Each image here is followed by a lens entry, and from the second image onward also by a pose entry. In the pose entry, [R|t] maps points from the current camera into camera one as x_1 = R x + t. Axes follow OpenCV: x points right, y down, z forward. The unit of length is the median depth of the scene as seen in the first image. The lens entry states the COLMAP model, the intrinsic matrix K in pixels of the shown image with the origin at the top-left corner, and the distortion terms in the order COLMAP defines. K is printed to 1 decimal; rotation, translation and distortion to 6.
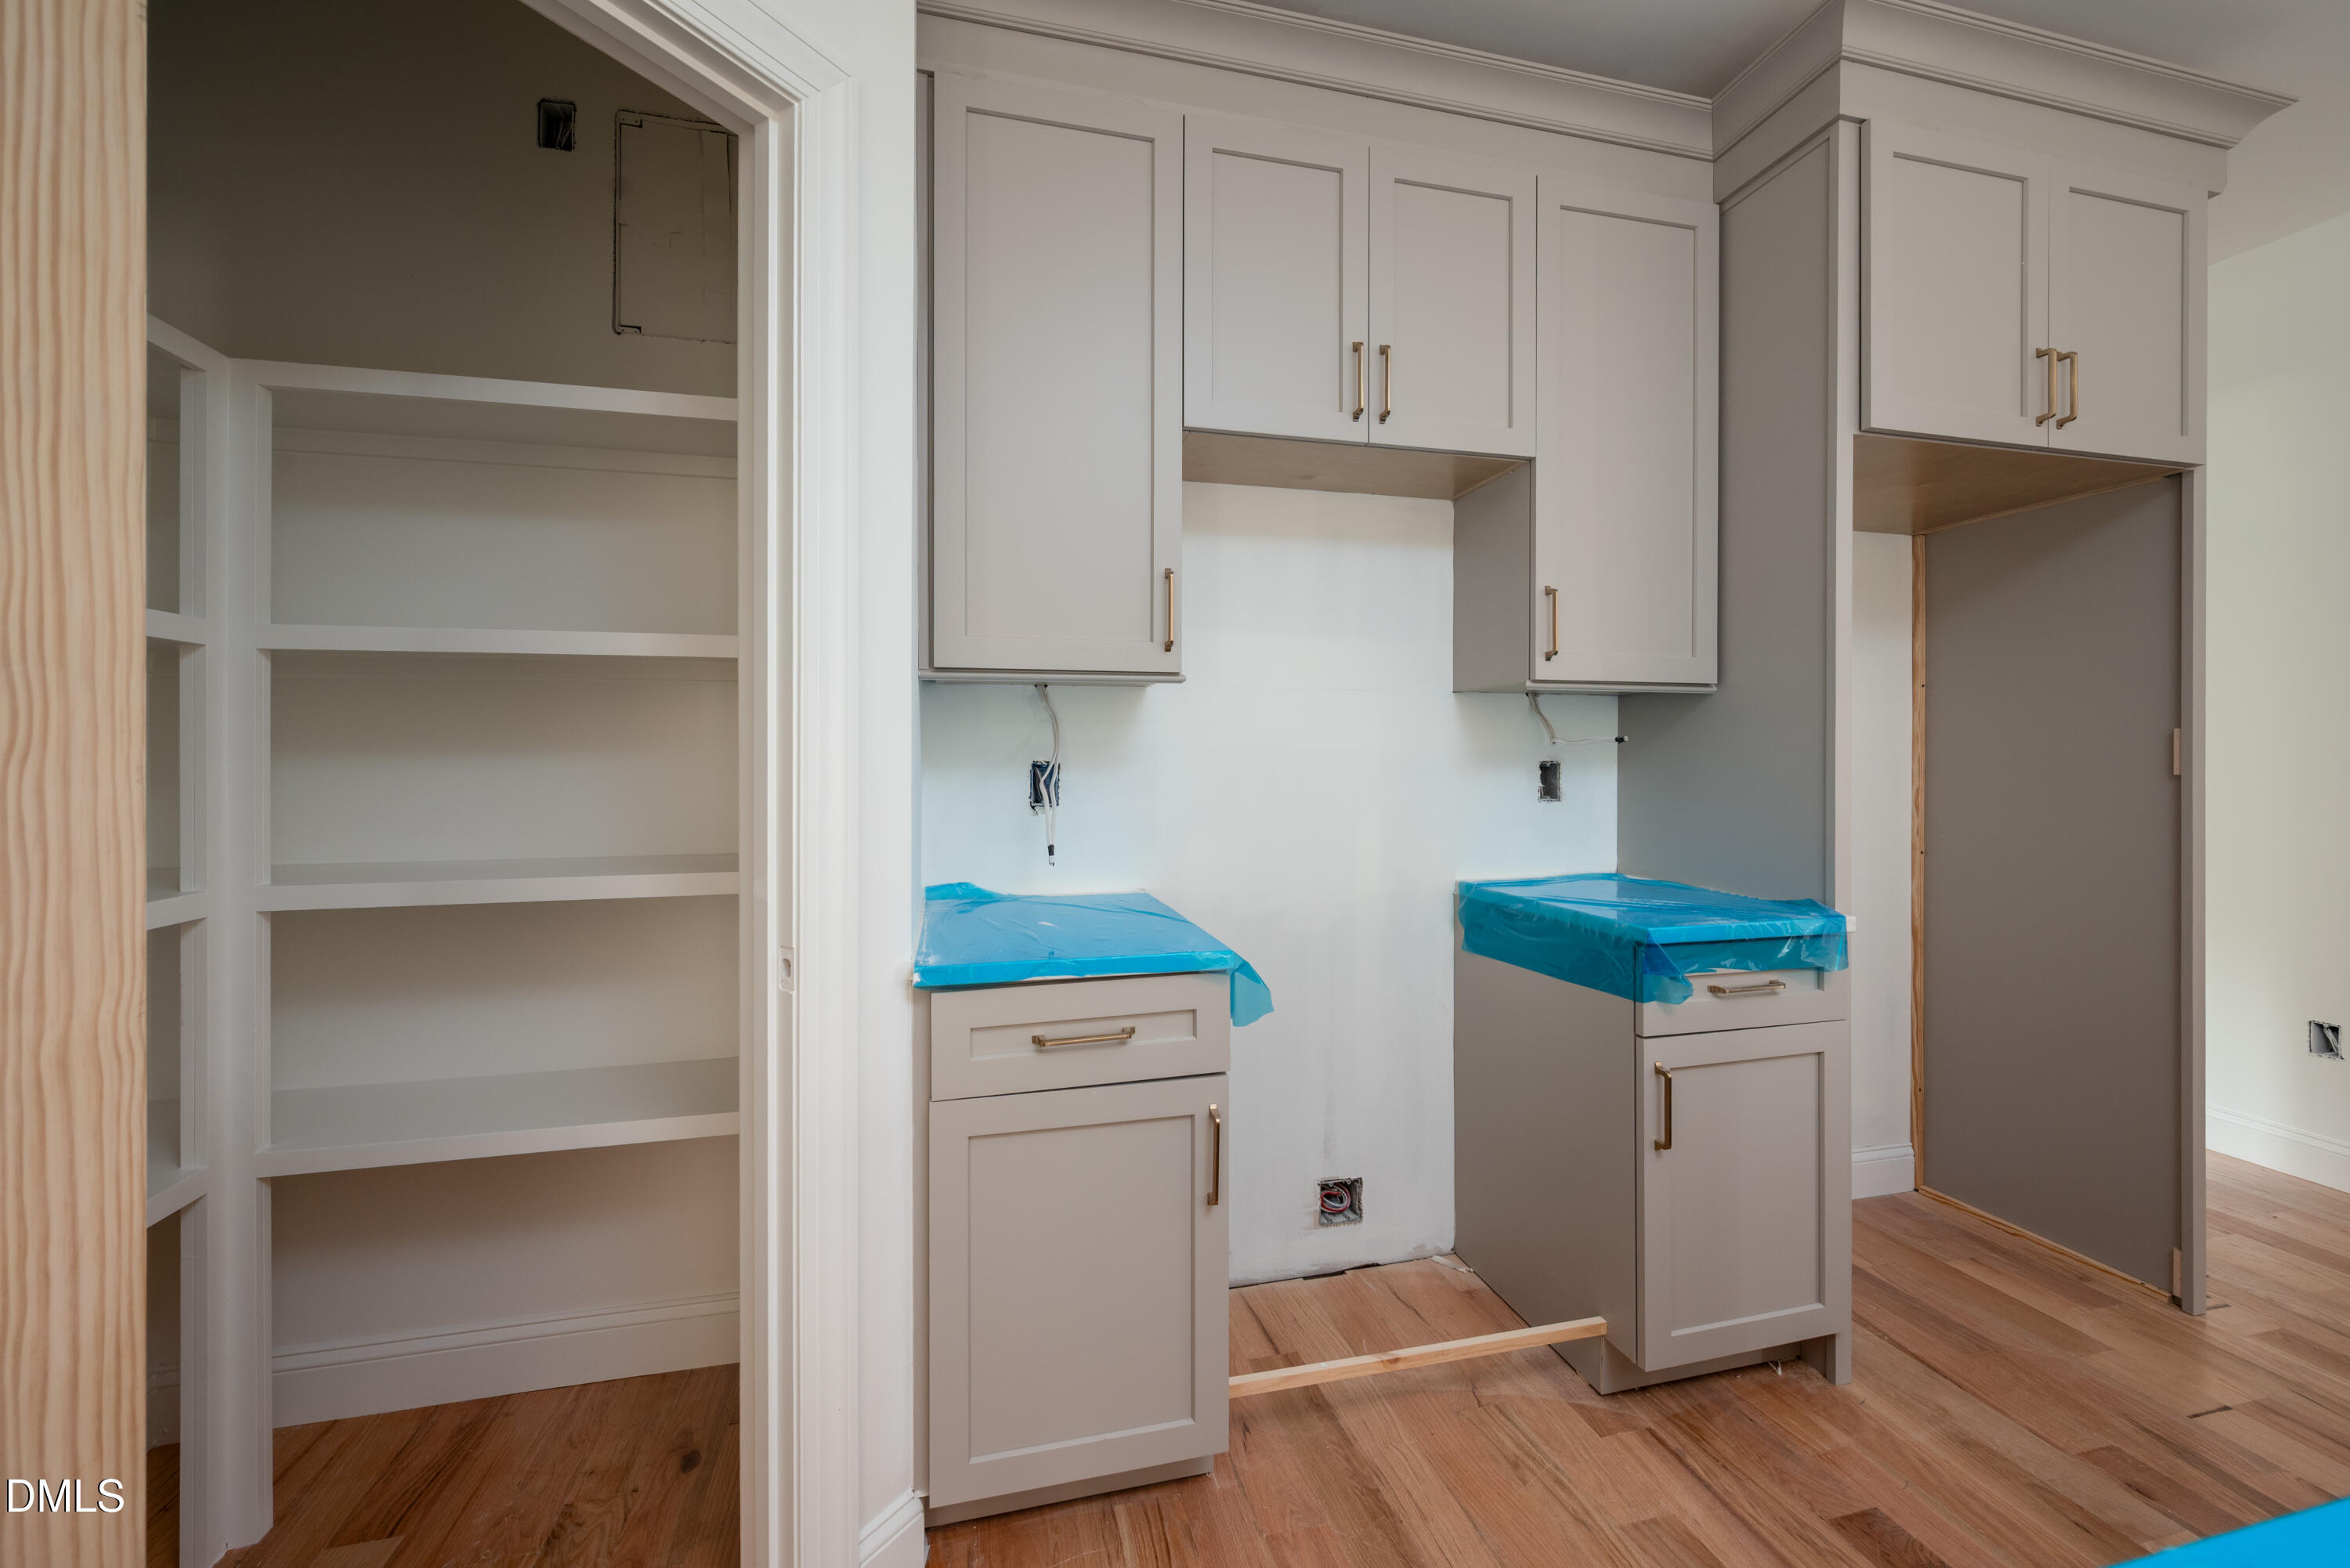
lens RADIAL K [[956.0, 0, 1190.0], [0, 956.0, 747.4], [0, 0, 1]] dist [0.002837, 0.001502]
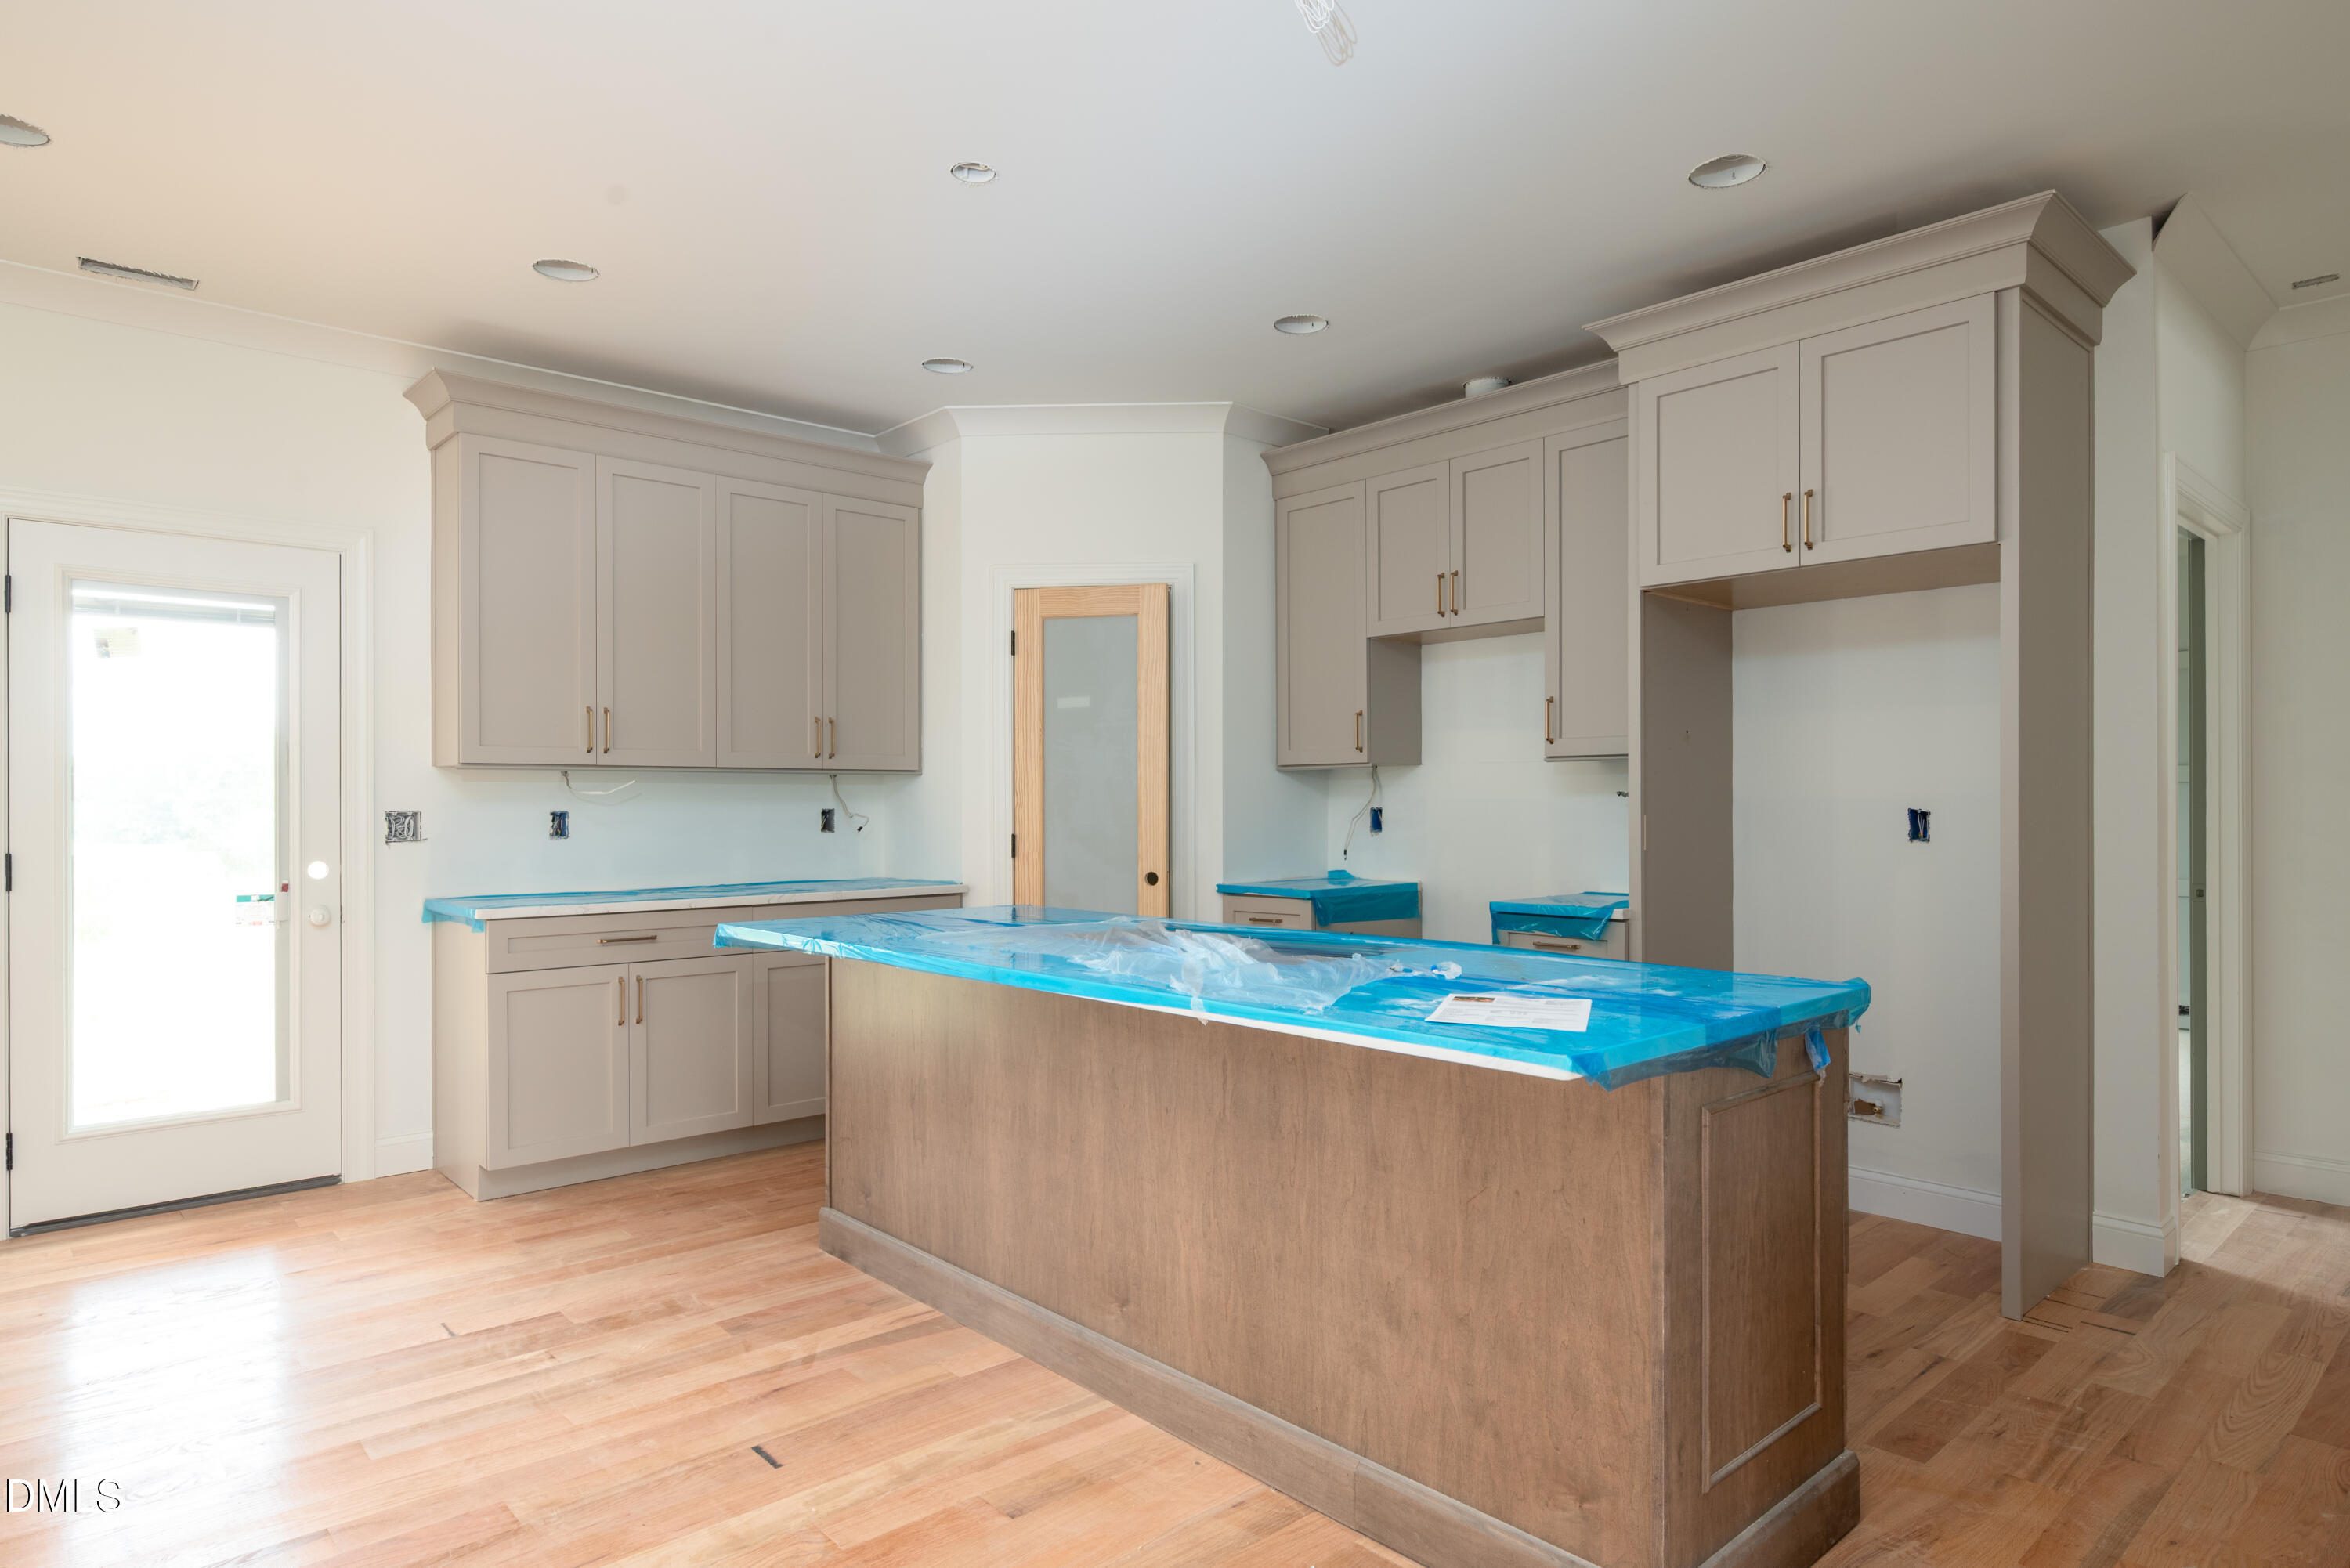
lens RADIAL K [[1336.3, 0, 1185.7], [0, 1336.3, 797.2], [0, 0, 1]] dist [0.000183, -0.000221]
pose [[0.461587, -0.006728, -0.887069, 2.226521], [0.006103, 0.999972, -0.004409, 0.004166], [0.887074, -0.003379, 0.461615, -0.590995]]
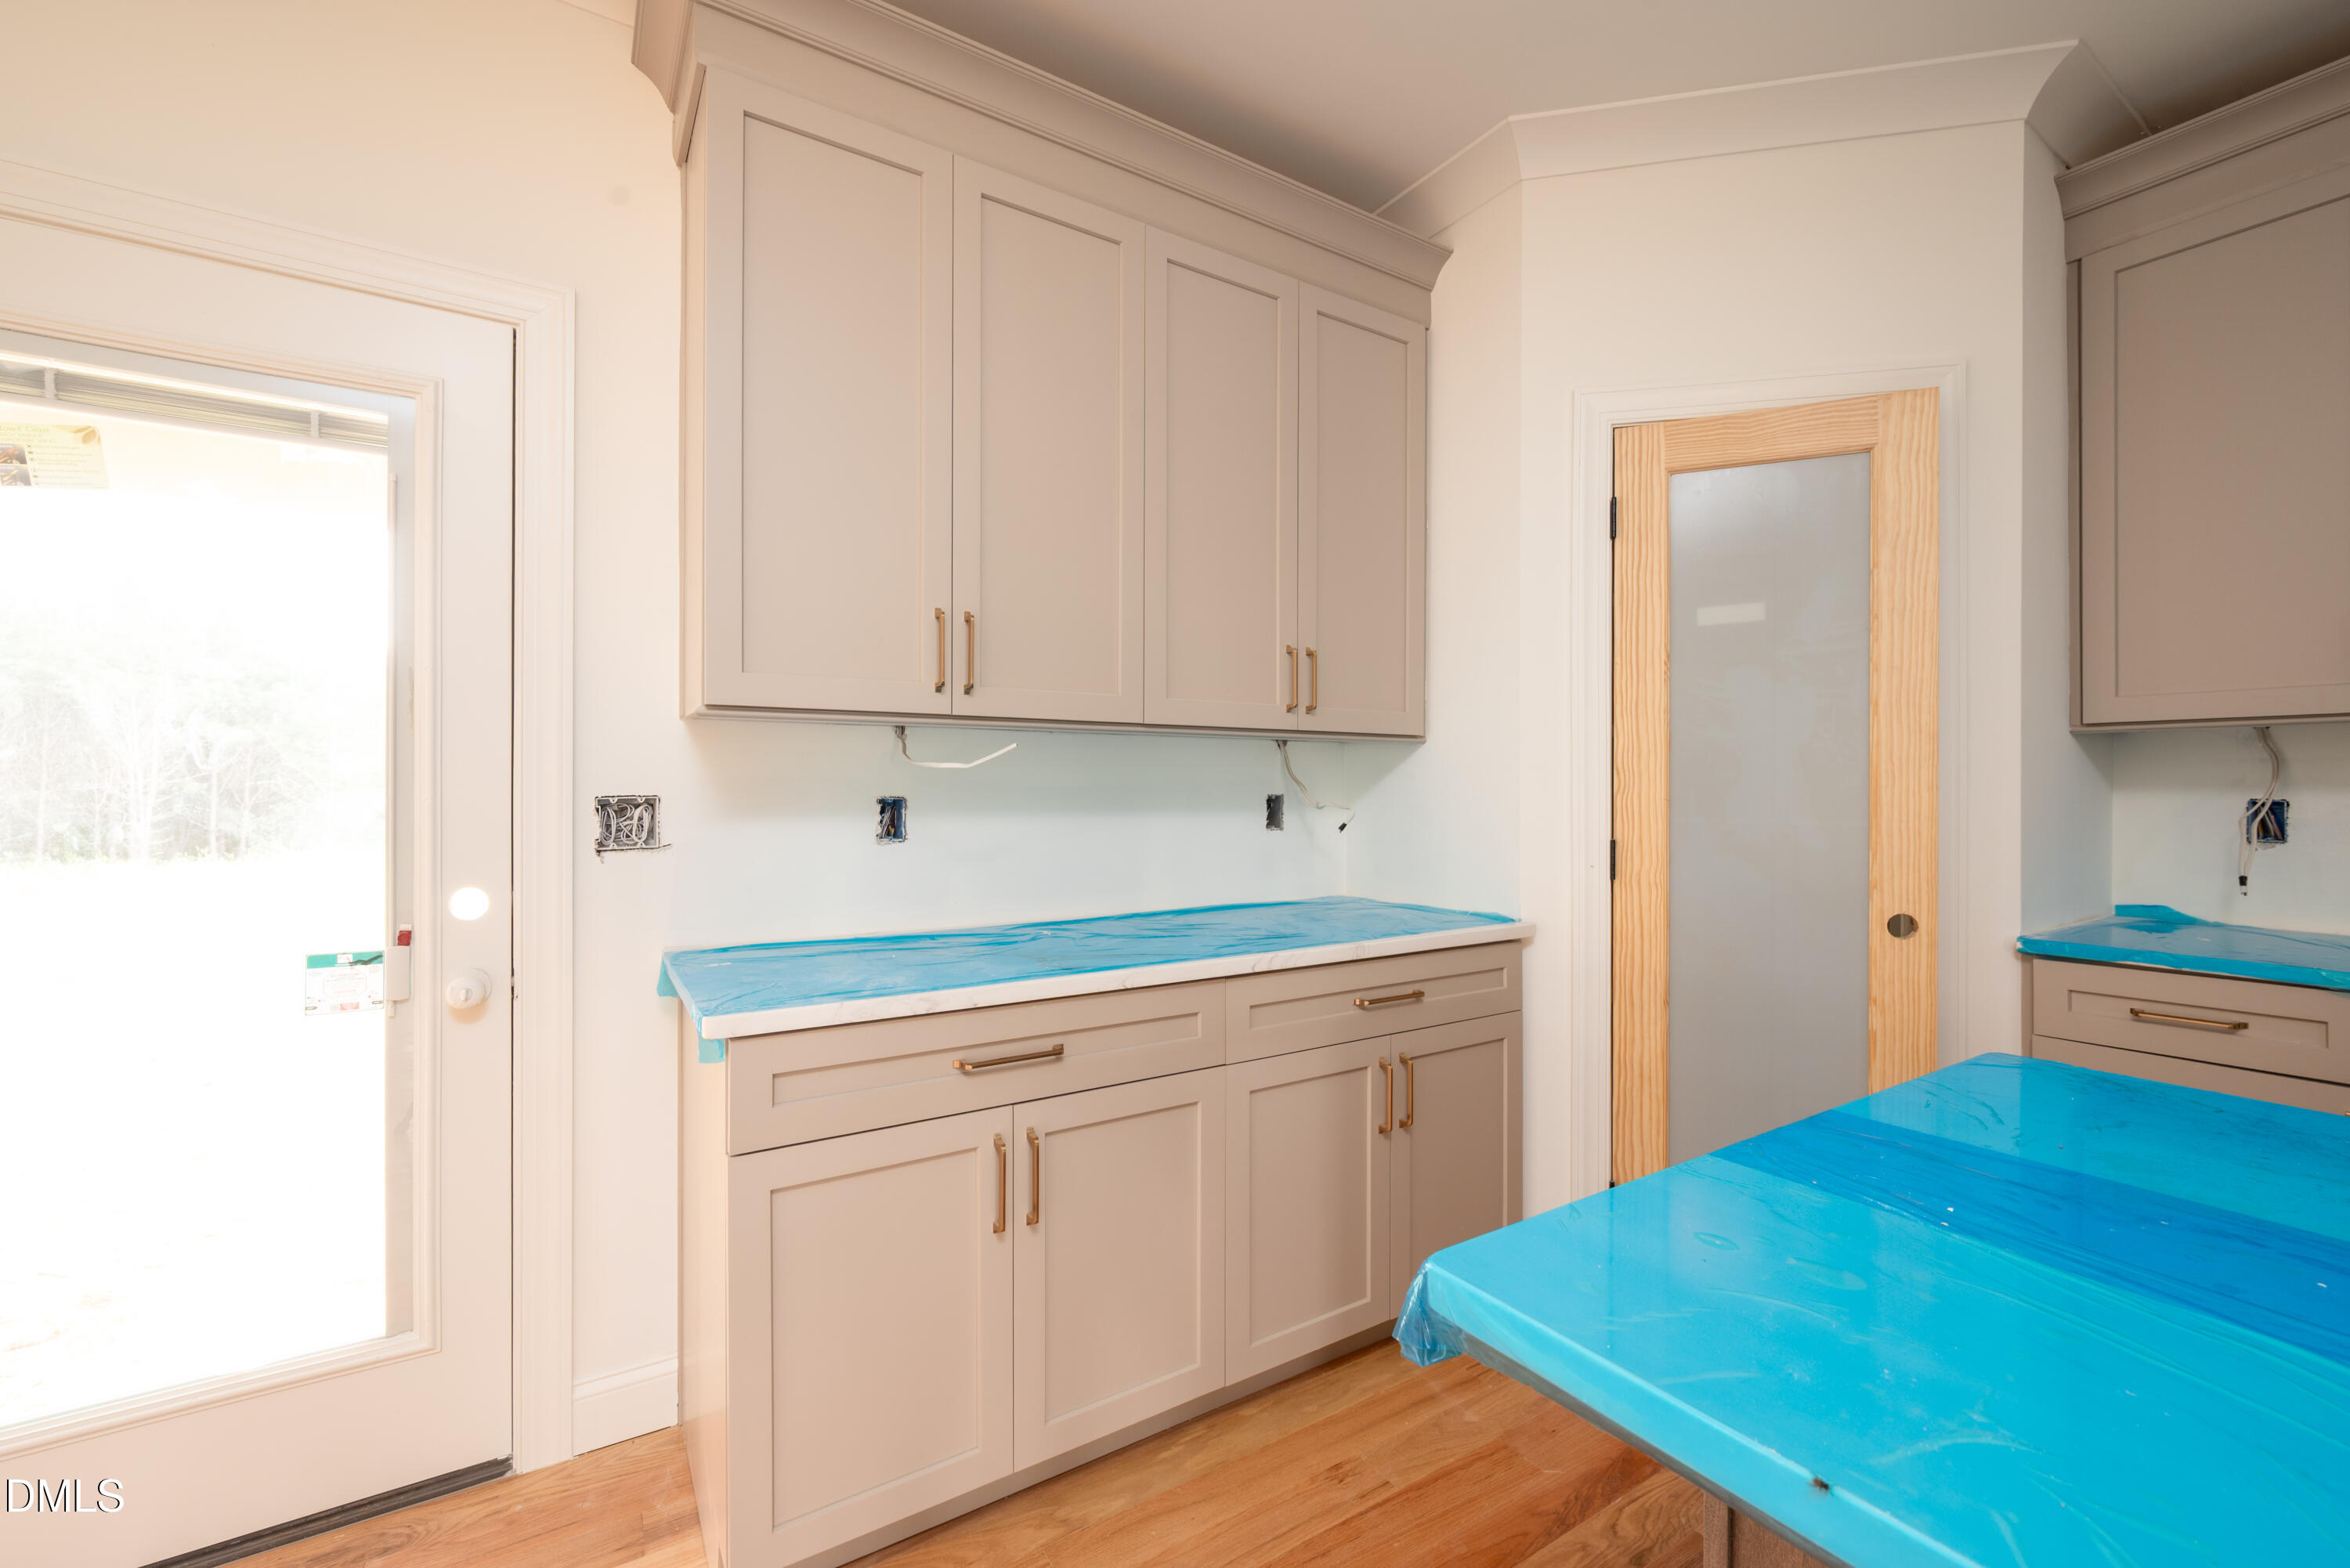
lens RADIAL K [[962.1, 0, 1185.4], [0, 962.1, 783.9], [0, 0, 1]] dist [-0.000639, 0.000419]
pose [[0.307796, -0.002770, -0.951448, 0.538921], [0.000263, 0.999996, -0.002826, 0.000463], [0.951452, 0.000620, 0.307795, -0.491705]]
